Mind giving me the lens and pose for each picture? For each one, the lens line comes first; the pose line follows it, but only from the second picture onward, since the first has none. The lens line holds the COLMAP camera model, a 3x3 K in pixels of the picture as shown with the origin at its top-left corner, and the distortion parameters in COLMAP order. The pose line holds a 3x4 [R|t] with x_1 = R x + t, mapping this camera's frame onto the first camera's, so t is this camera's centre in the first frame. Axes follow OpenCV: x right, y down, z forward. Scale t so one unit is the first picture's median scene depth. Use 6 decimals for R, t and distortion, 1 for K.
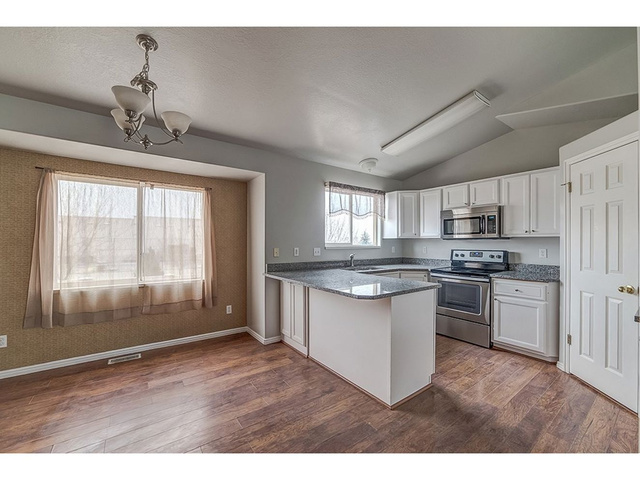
lens RADIAL K [[253.4, 0, 312.8], [0, 253.4, 239.9], [0, 0, 1]] dist [-0.023270, 0.003834]
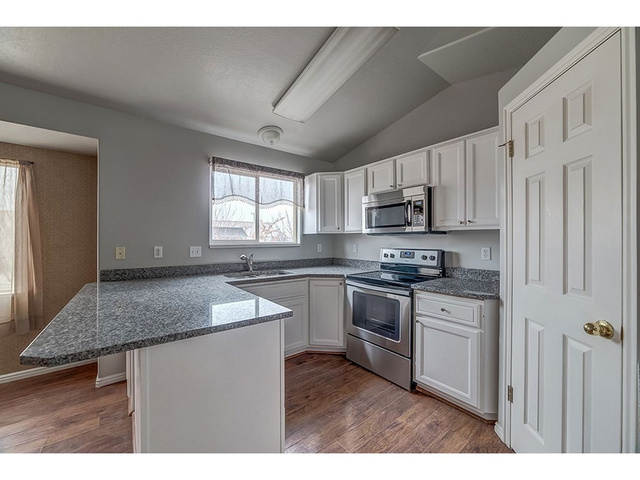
lens RADIAL K [[253.4, 0, 314.8], [0, 253.4, 237.2], [0, 0, 1]] dist [-0.023270, 0.003834]
pose [[0.998324, -0.001648, 0.057845, 0.359655], [0.001653, 0.999999, -0.000048, 0.005809], [-0.057845, 0.000144, 0.998326, 0.286777]]
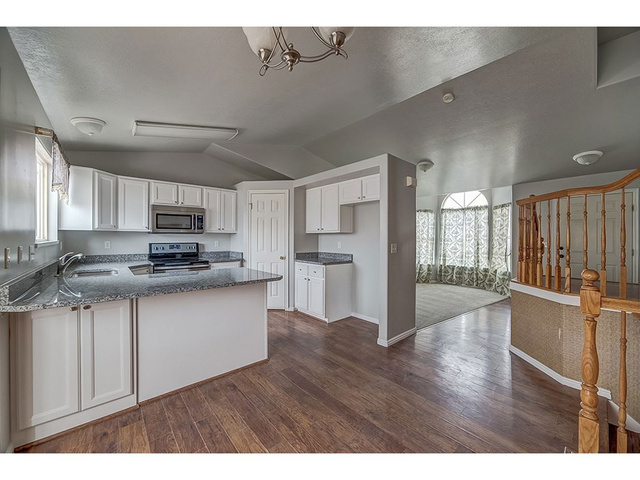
lens RADIAL K [[253.4, 0, 313.6], [0, 253.4, 238.6], [0, 0, 1]] dist [-0.023270, 0.003834]
pose [[-0.079650, -0.002996, 0.996818, -0.600898], [-0.013373, 0.999909, 0.001937, 0.010051], [-0.996733, -0.013177, -0.079683, 0.496483]]
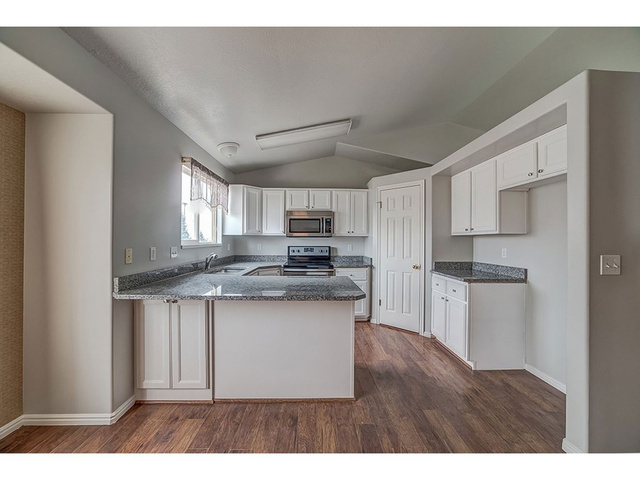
lens RADIAL K [[253.4, 0, 313.3], [0, 253.4, 238.2], [0, 0, 1]] dist [-0.023270, 0.003834]
pose [[0.567739, 0.010321, 0.823144, -0.368901], [-0.013159, 0.999907, -0.003462, 0.006344], [-0.823104, -0.008866, 0.567822, 0.316682]]
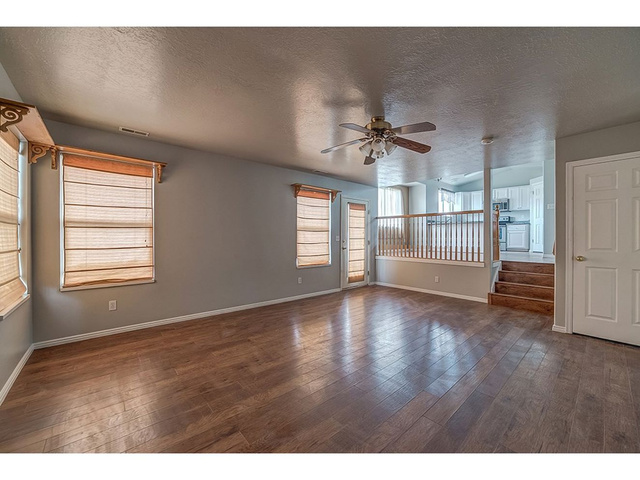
lens RADIAL K [[253.4, 0, 317.5], [0, 253.4, 234.3], [0, 0, 1]] dist [-0.023270, 0.003834]
pose [[0.993314, 0.008554, 0.115125, -1.480273], [-0.009116, 0.999949, 0.004350, 0.233740], [-0.115082, -0.005370, 0.993341, -1.327062]]
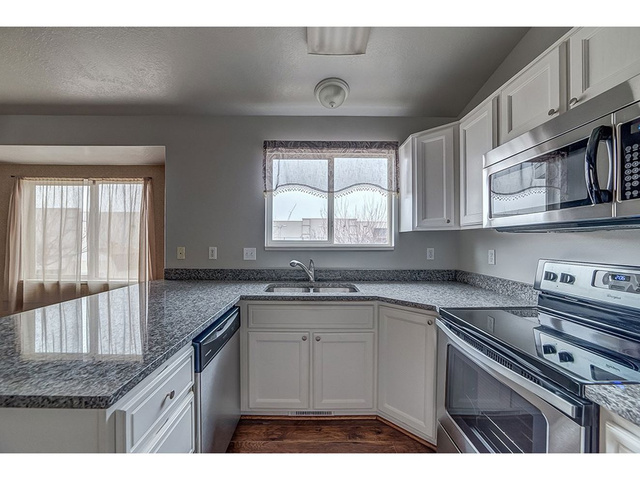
lens RADIAL K [[253.4, 0, 310.5], [0, 253.4, 240.7], [0, 0, 1]] dist [-0.023270, 0.003834]
pose [[0.830537, 0.001180, -0.556962, 0.561561], [0.003204, 0.999971, 0.006896, 0.010080], [0.556954, -0.007512, 0.830510, 0.618101]]
